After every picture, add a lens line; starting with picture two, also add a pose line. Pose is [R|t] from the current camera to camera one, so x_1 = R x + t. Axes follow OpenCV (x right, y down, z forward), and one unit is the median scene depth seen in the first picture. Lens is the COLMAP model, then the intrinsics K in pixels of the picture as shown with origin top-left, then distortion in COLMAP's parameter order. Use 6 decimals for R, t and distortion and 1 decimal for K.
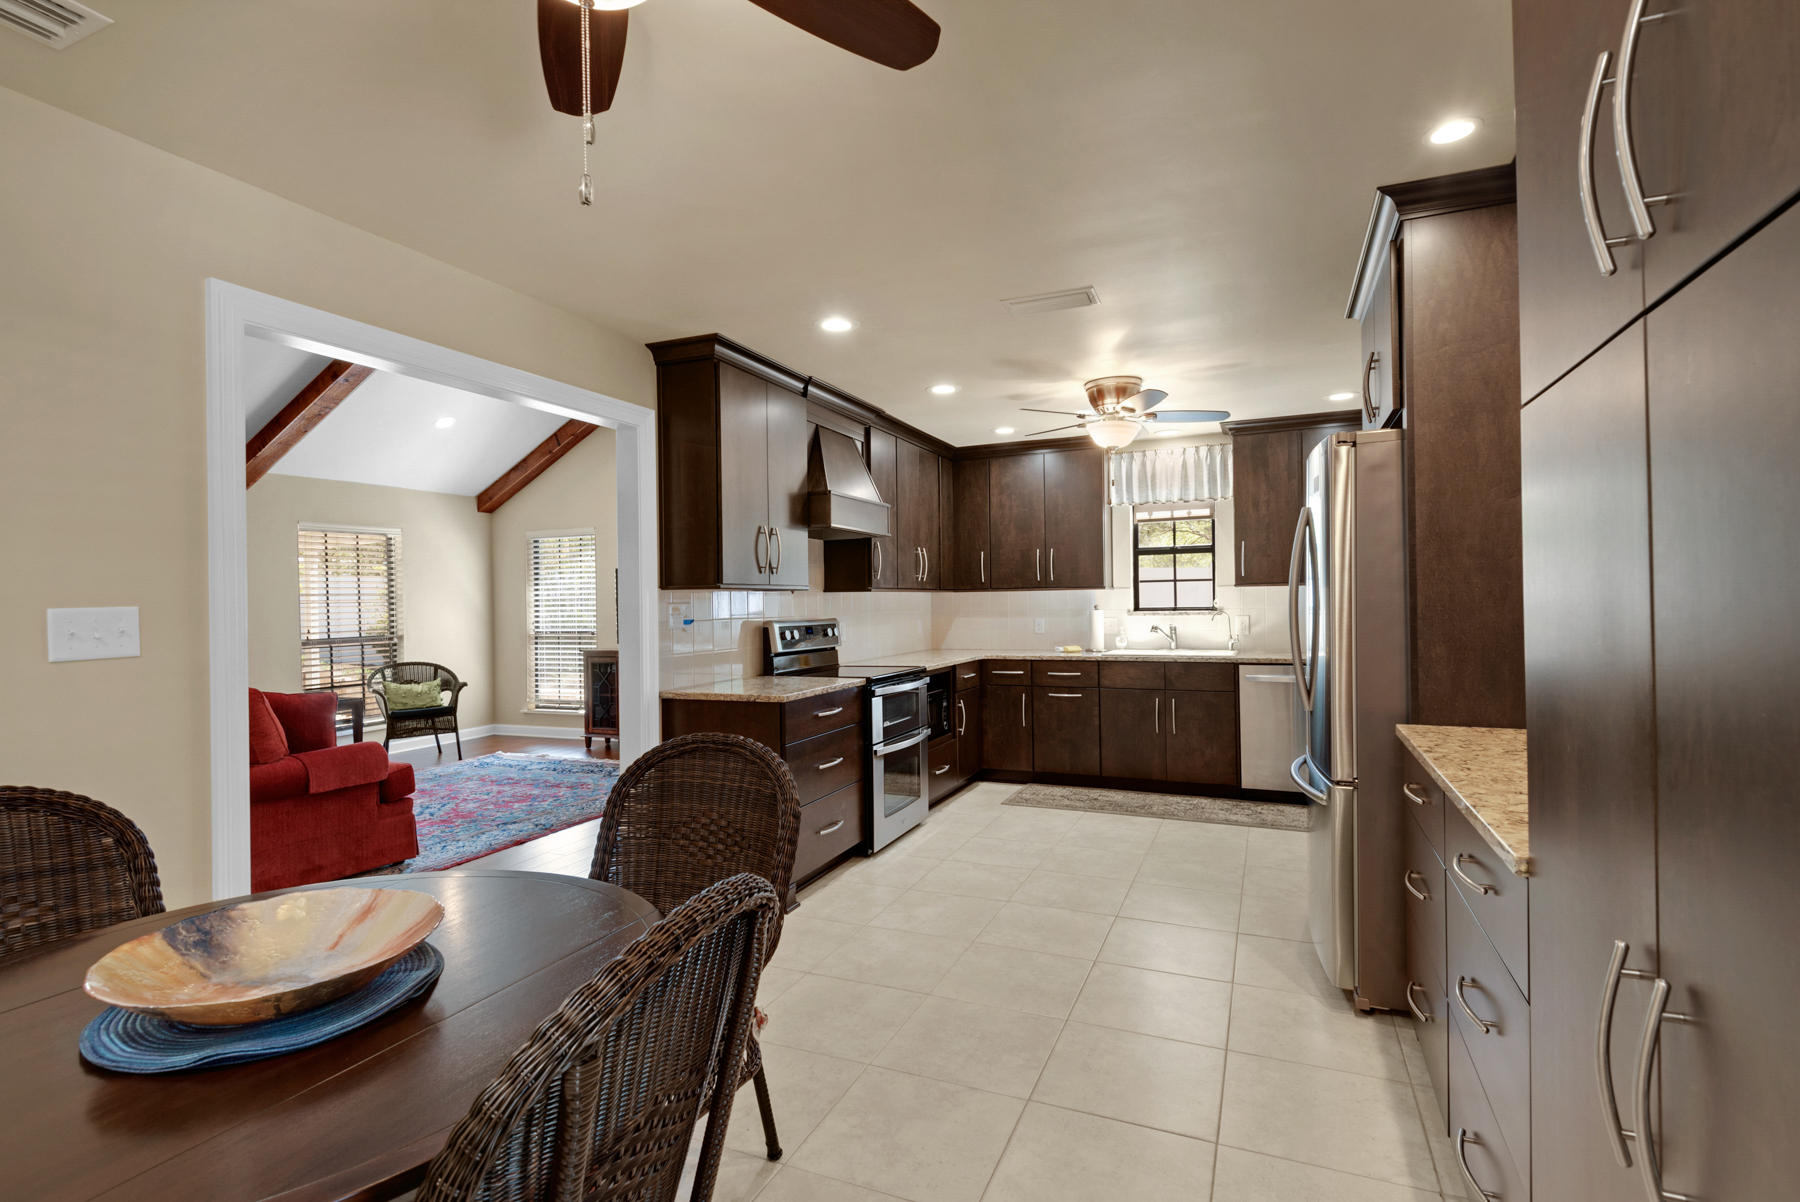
lens RADIAL K [[827.7, 0, 898.6], [0, 827.7, 604.1], [0, 0, 1]] dist [0.030833, -0.021165]
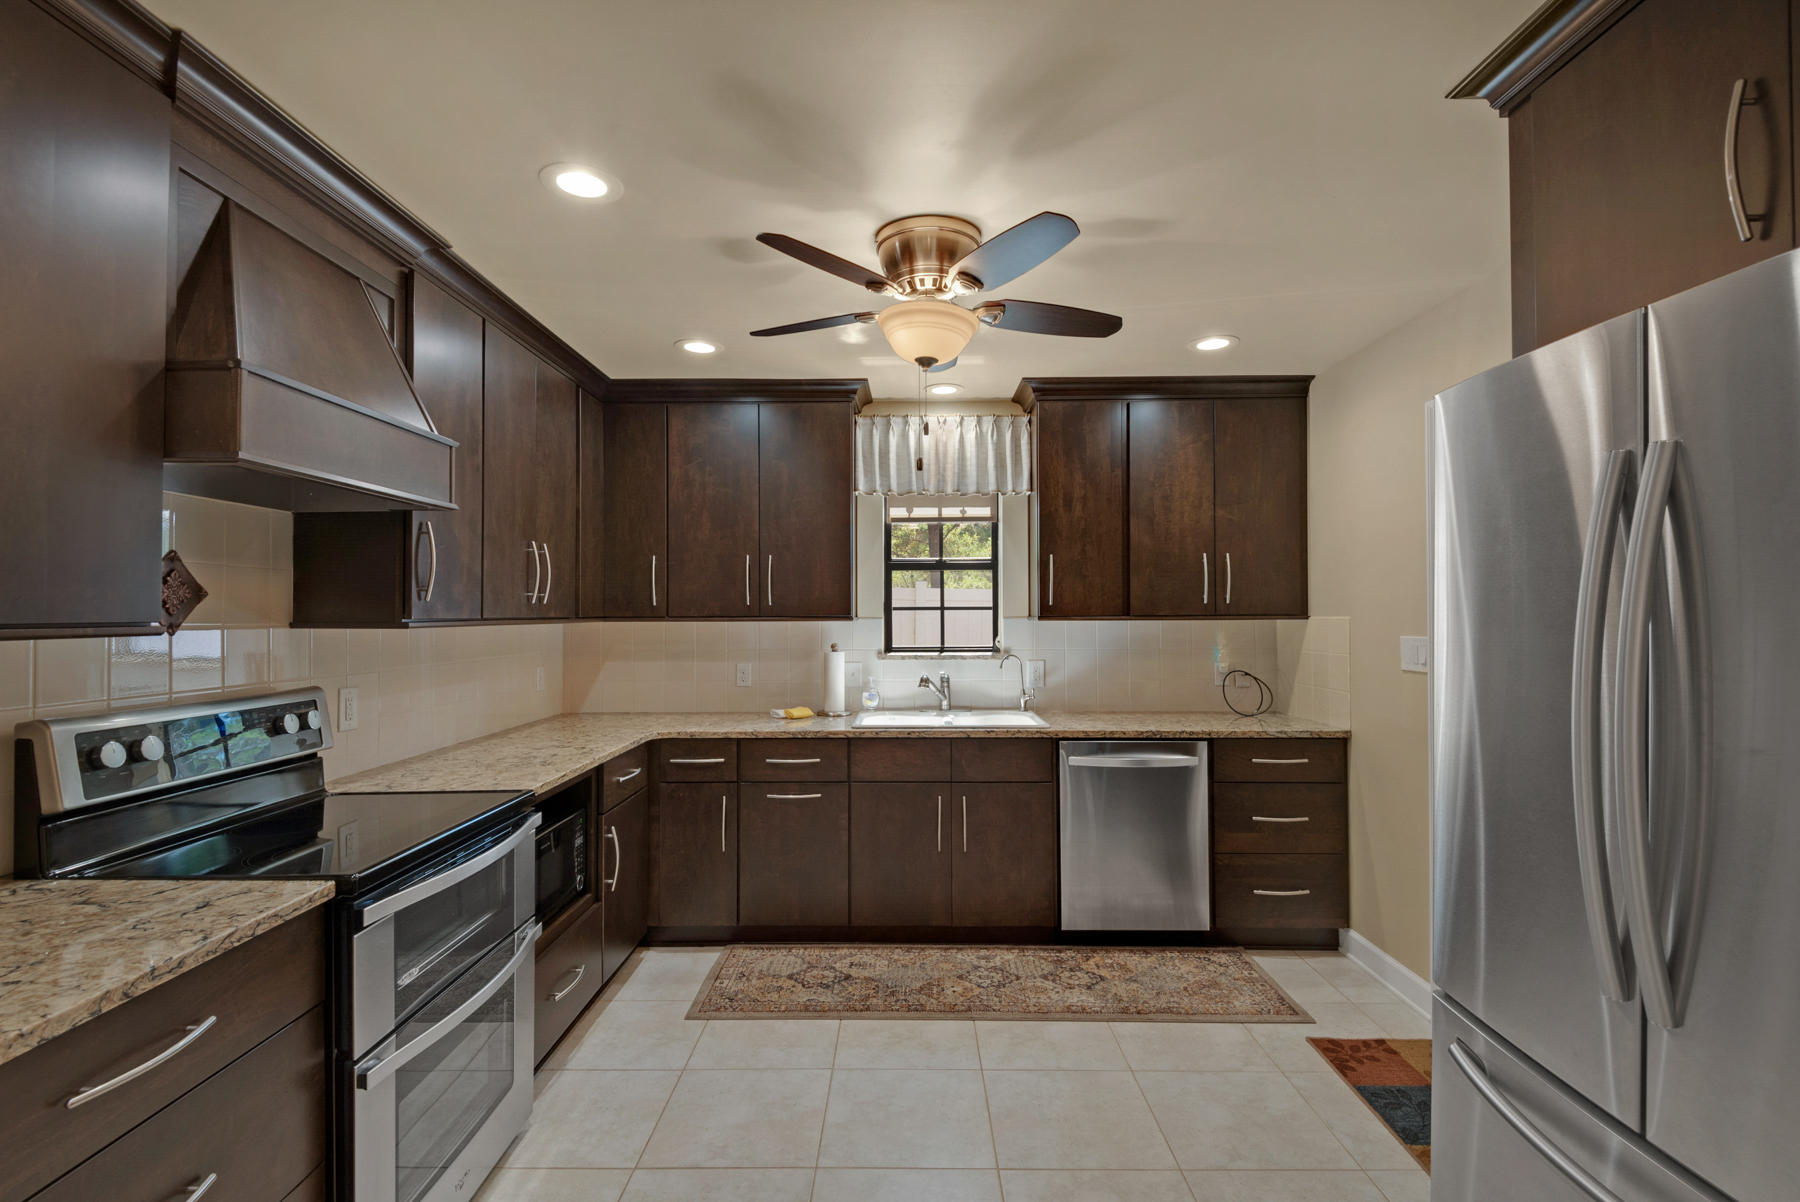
lens RADIAL K [[827.7, 0, 898.6], [0, 827.7, 604.1], [0, 0, 1]] dist [0.030833, -0.021165]
pose [[0.918767, 0.016653, 0.394449, 0.028802], [-0.009552, 0.999755, -0.019961, -0.018767], [-0.394685, 0.014572, 0.918701, 0.400705]]
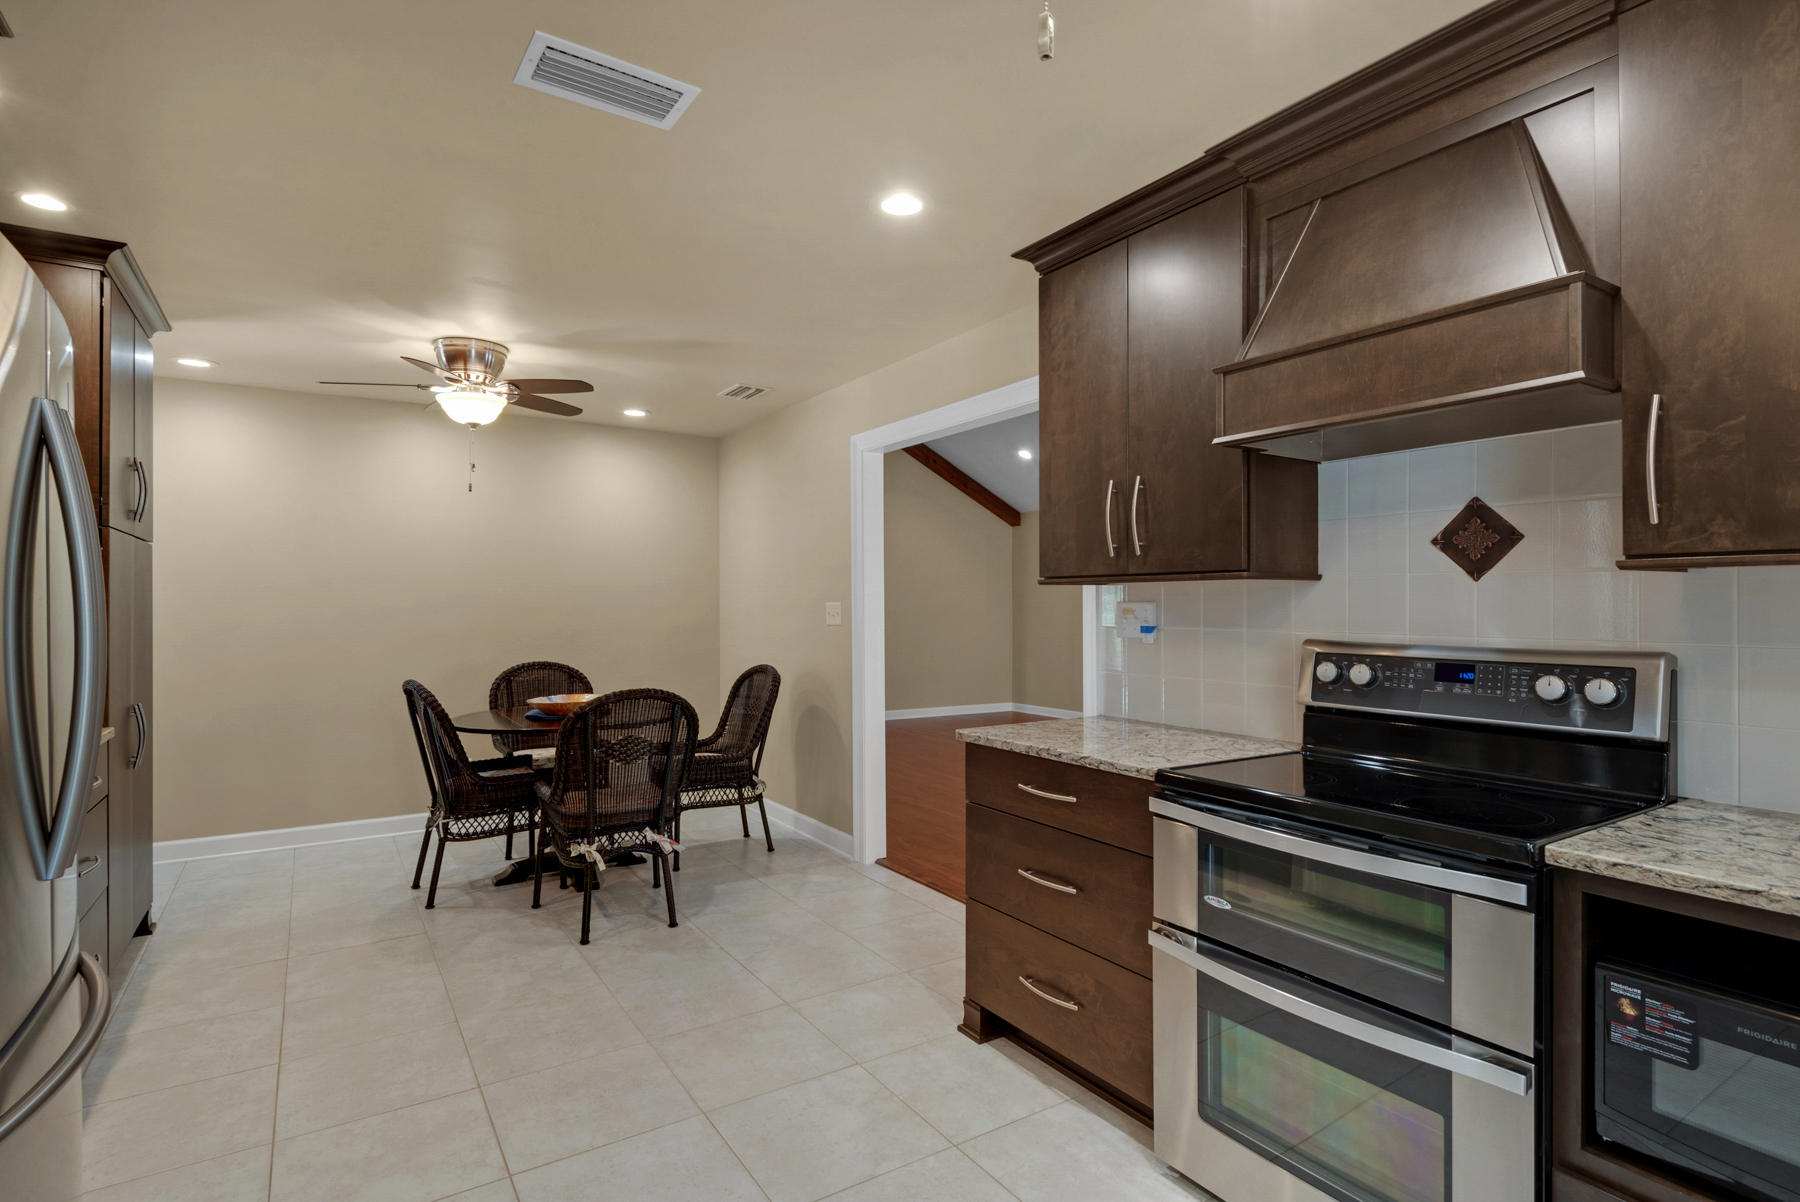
lens RADIAL K [[891.6, 0, 900.2], [0, 891.6, 603.5], [0, 0, 1]] dist [0.044235, -0.033841]
pose [[-0.540489, 0.013658, -0.841240, 0.327218], [0.006244, 0.999906, 0.012222, -0.006880], [0.841328, 0.001354, -0.540523, 0.818219]]
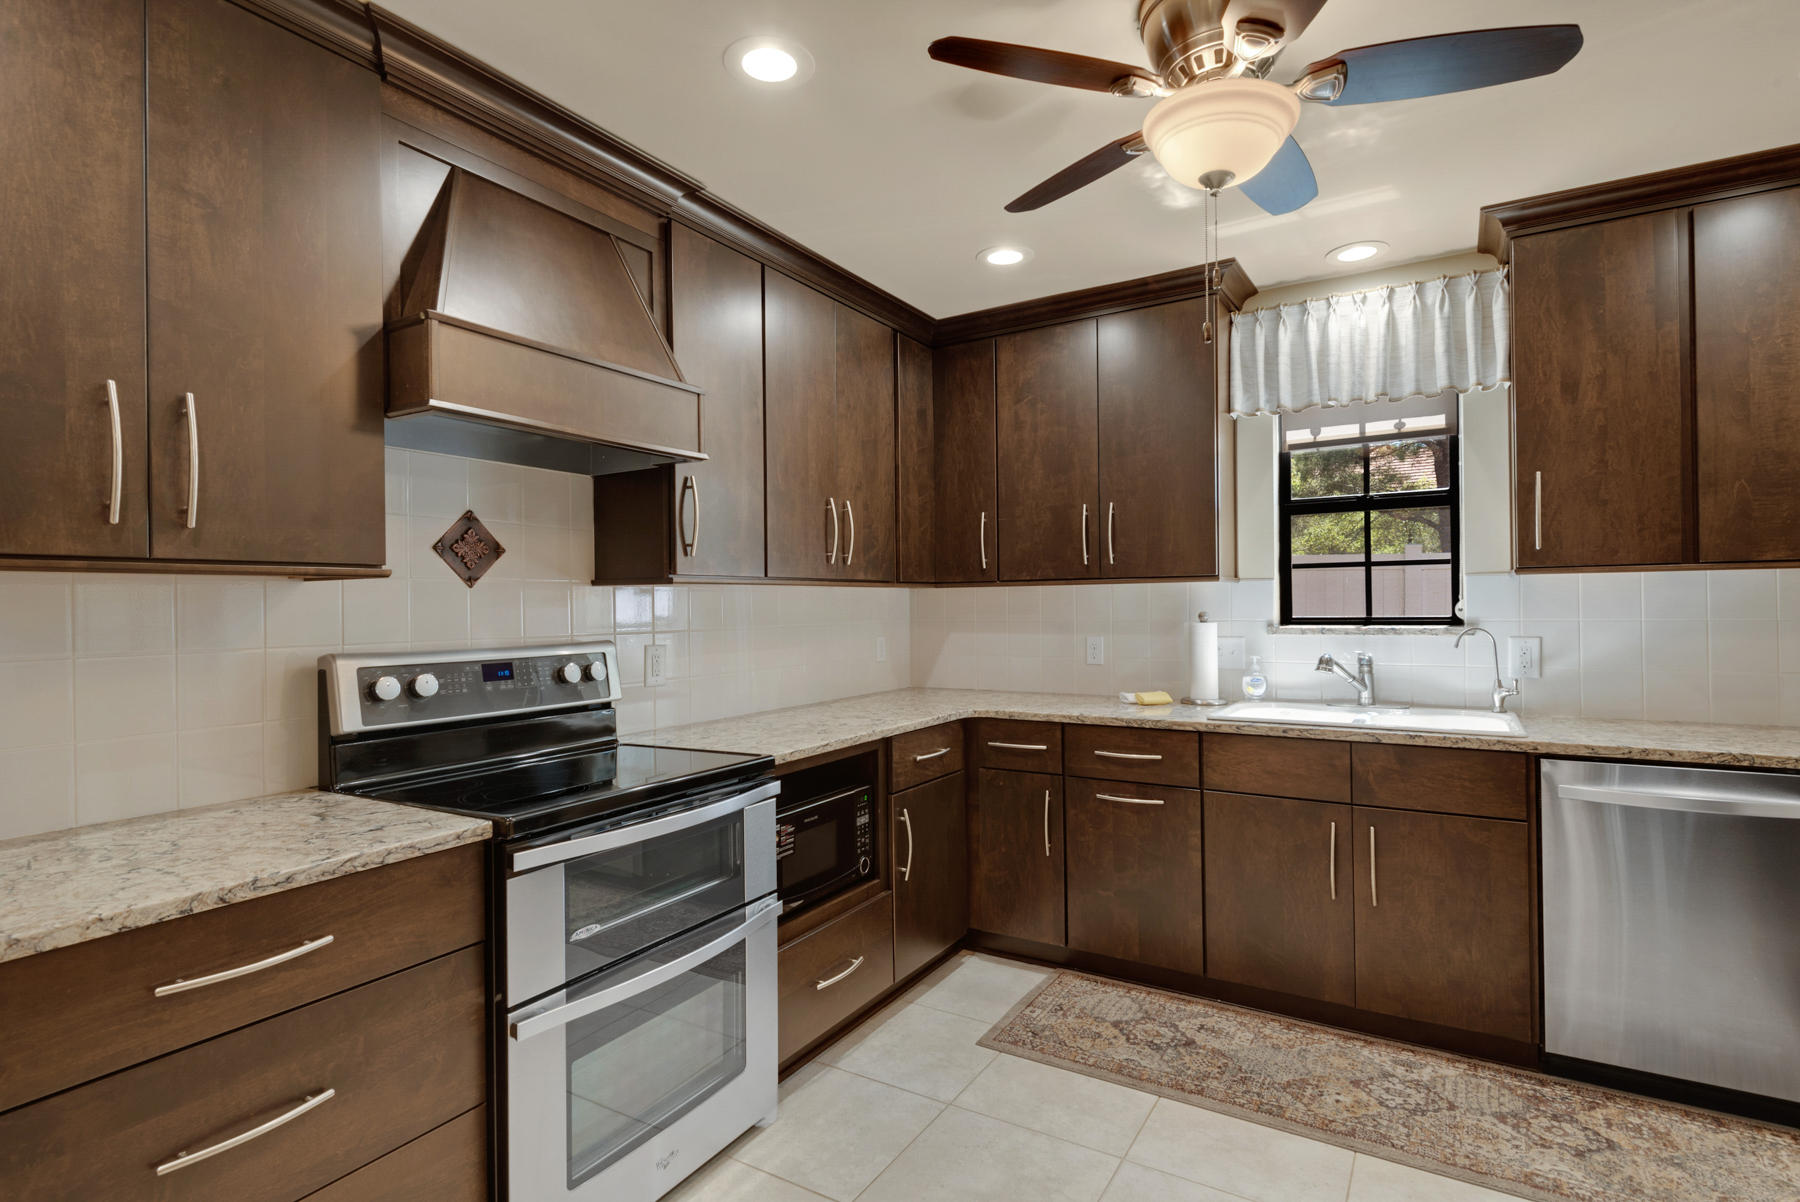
lens RADIAL K [[891.6, 0, 900.2], [0, 891.6, 603.5], [0, 0, 1]] dist [0.044235, -0.033841]
pose [[0.991247, 0.002616, -0.131995, 0.133695], [-0.002959, 0.999993, -0.002402, -0.002844], [0.131988, 0.002772, 0.991247, 0.452572]]
